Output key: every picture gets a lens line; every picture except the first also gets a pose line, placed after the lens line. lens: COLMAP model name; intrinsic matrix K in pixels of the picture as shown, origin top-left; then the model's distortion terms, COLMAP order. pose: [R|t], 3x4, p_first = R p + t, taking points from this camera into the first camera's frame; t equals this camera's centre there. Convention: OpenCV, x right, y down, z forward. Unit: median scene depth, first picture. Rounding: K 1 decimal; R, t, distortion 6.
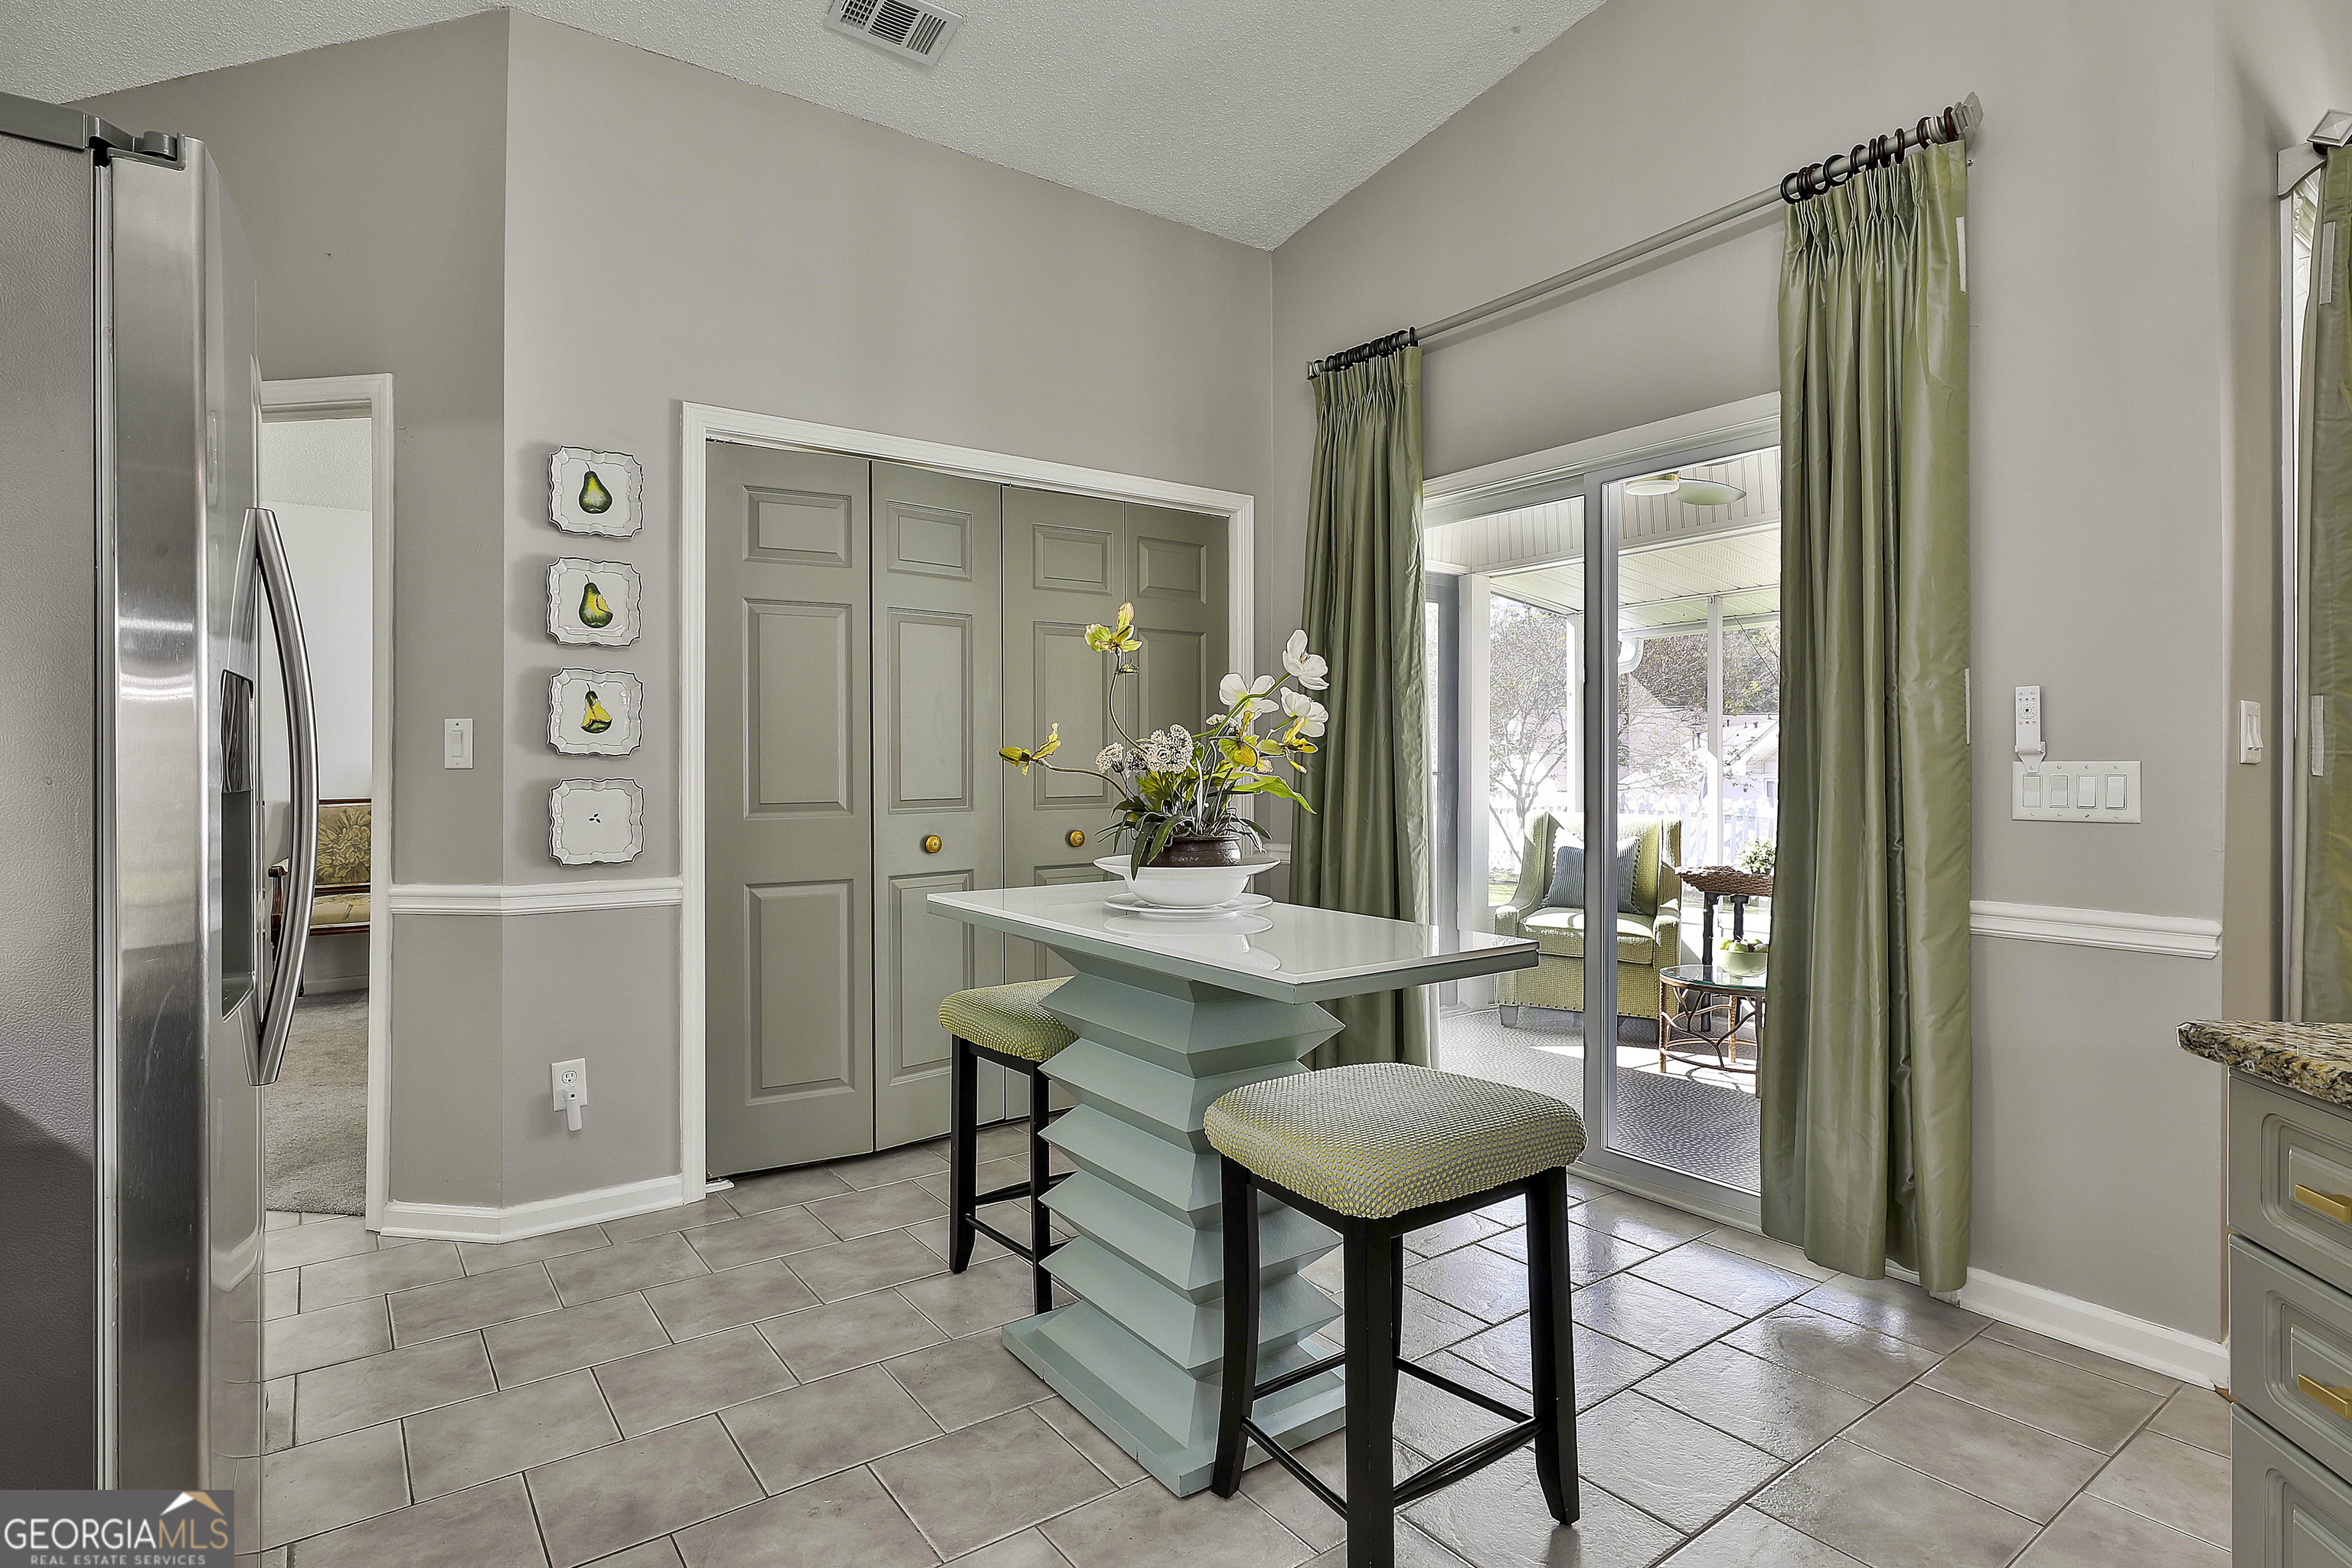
lens RADIAL K [[1185.4, 0, 1177.9], [0, 1185.4, 777.8], [0, 0, 1]] dist [-0.010617, 0.004870]
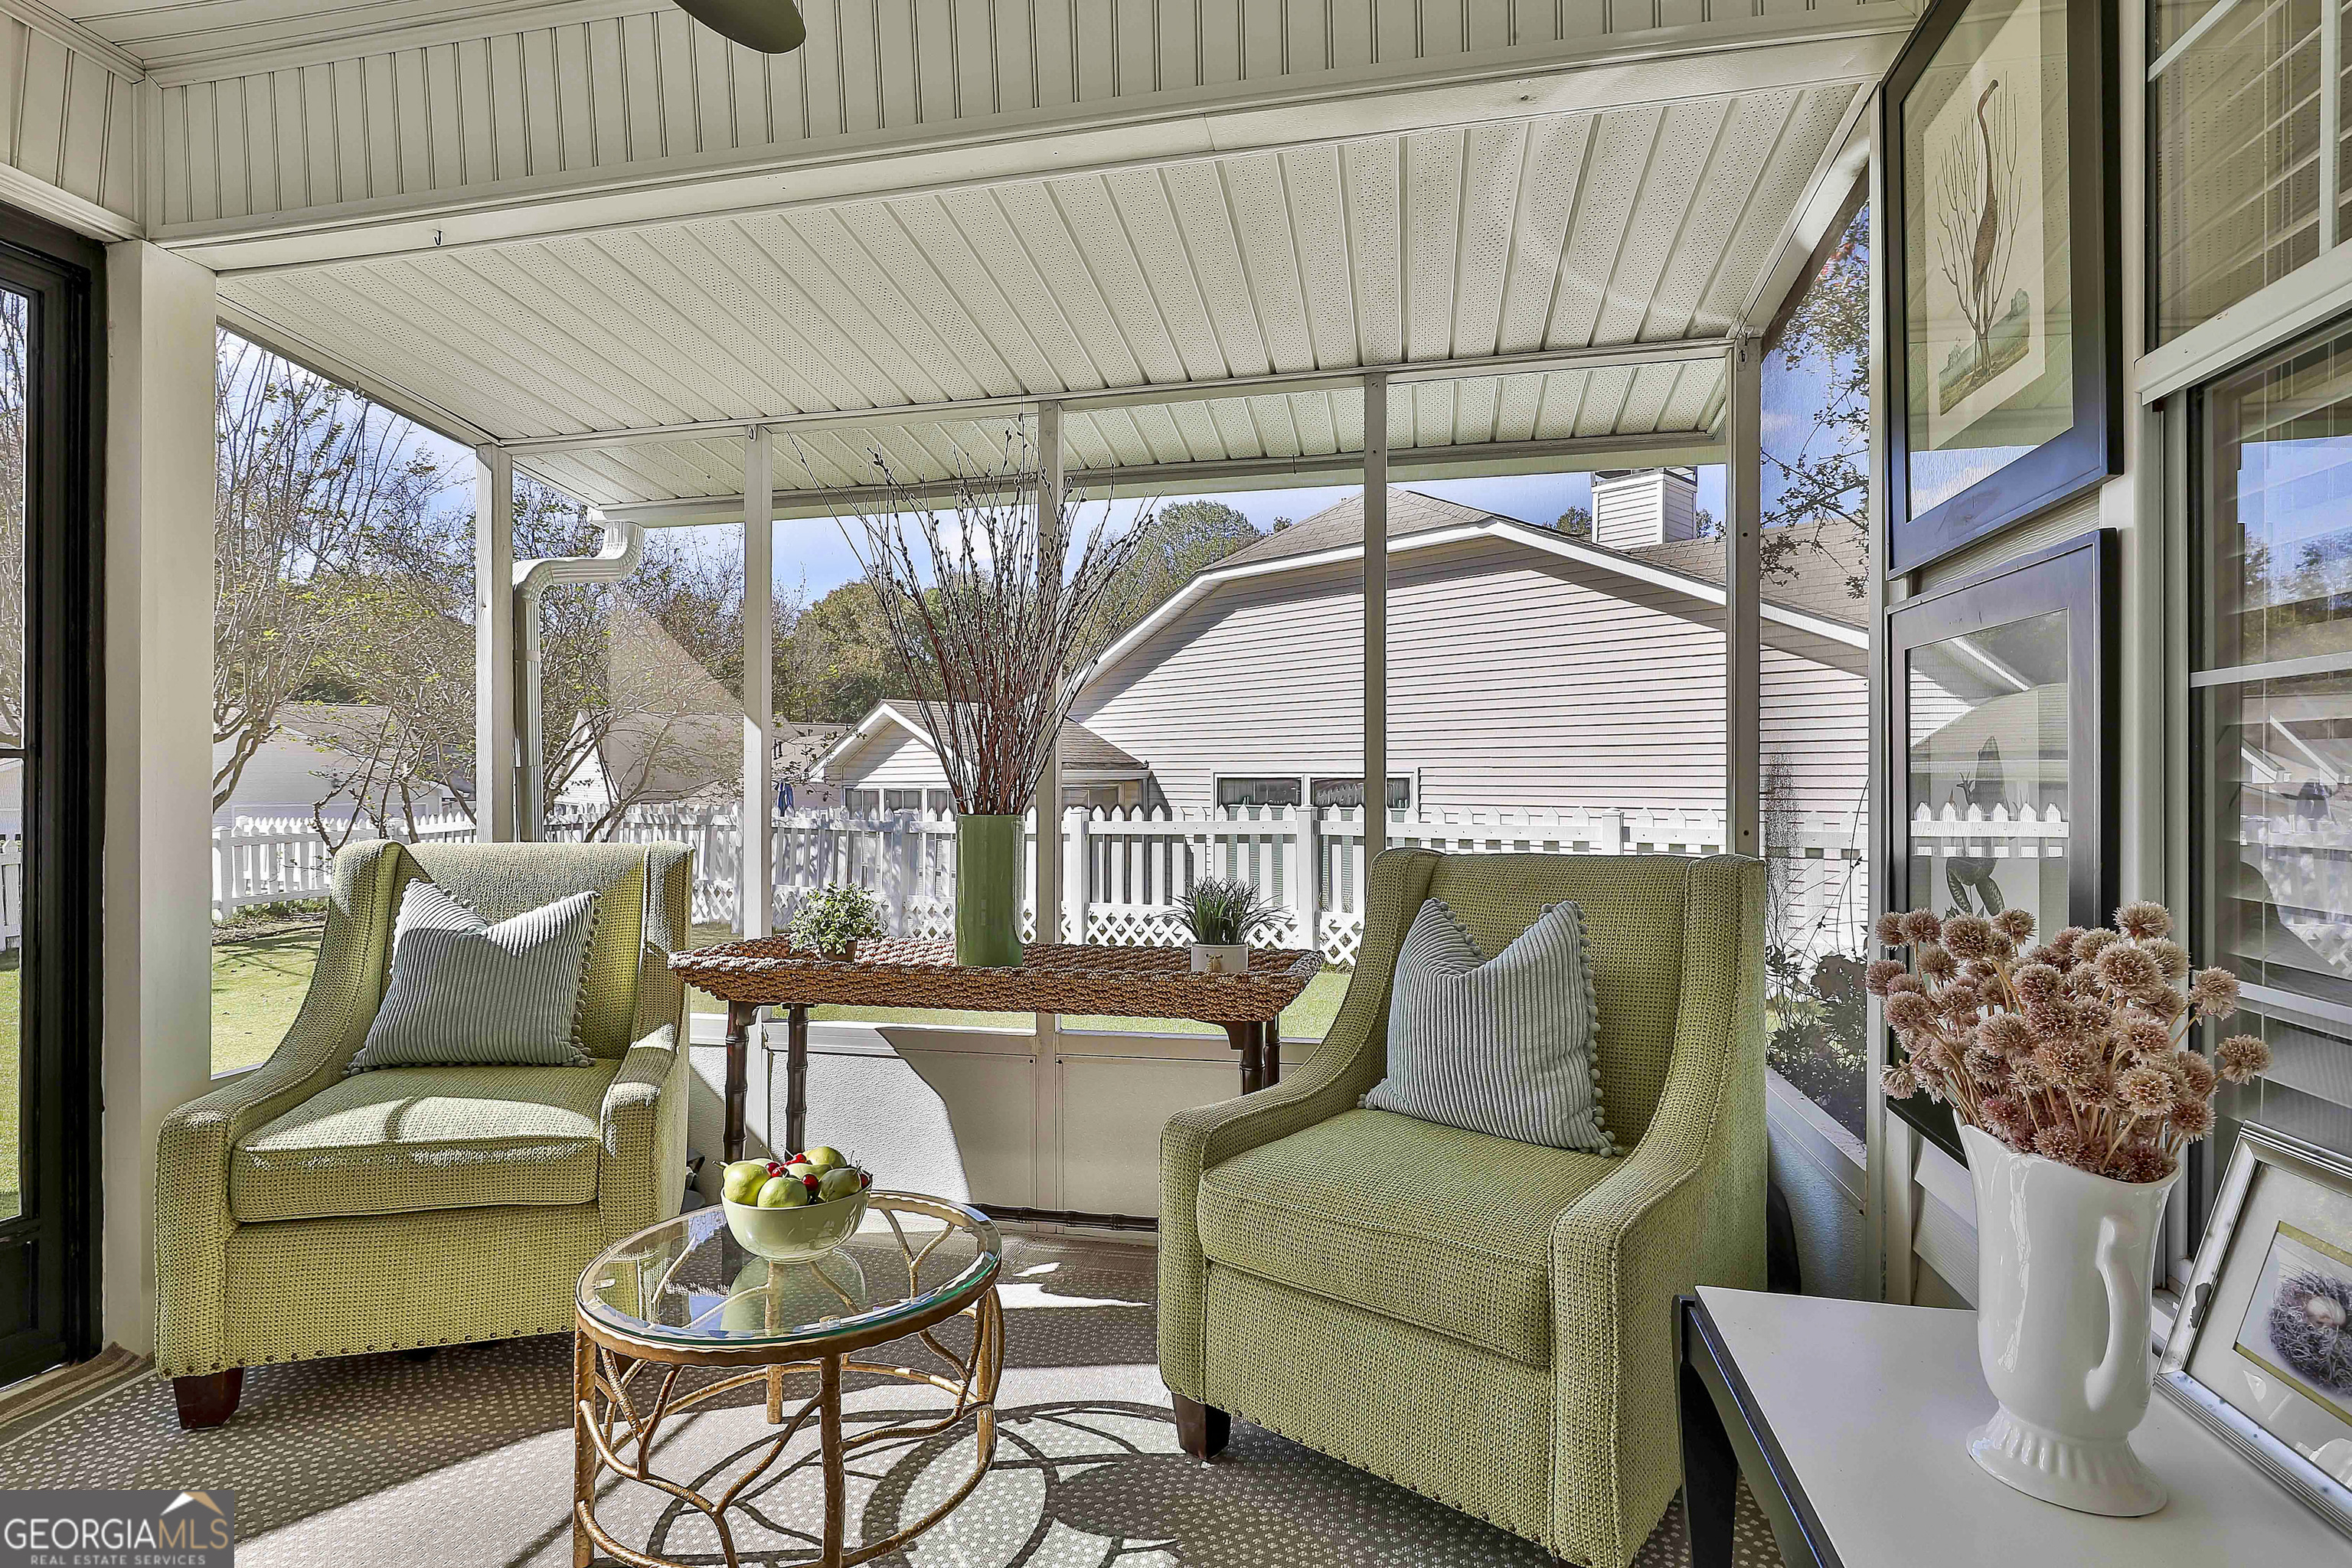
lens RADIAL K [[1185.4, 0, 1174.2], [0, 1185.4, 779.7], [0, 0, 1]] dist [-0.010617, 0.004870]
pose [[0.740573, -0.002950, 0.671970, 0.426132], [0.006995, 0.999970, -0.003319, 0.015105], [-0.671940, 0.007158, 0.740571, 0.866119]]
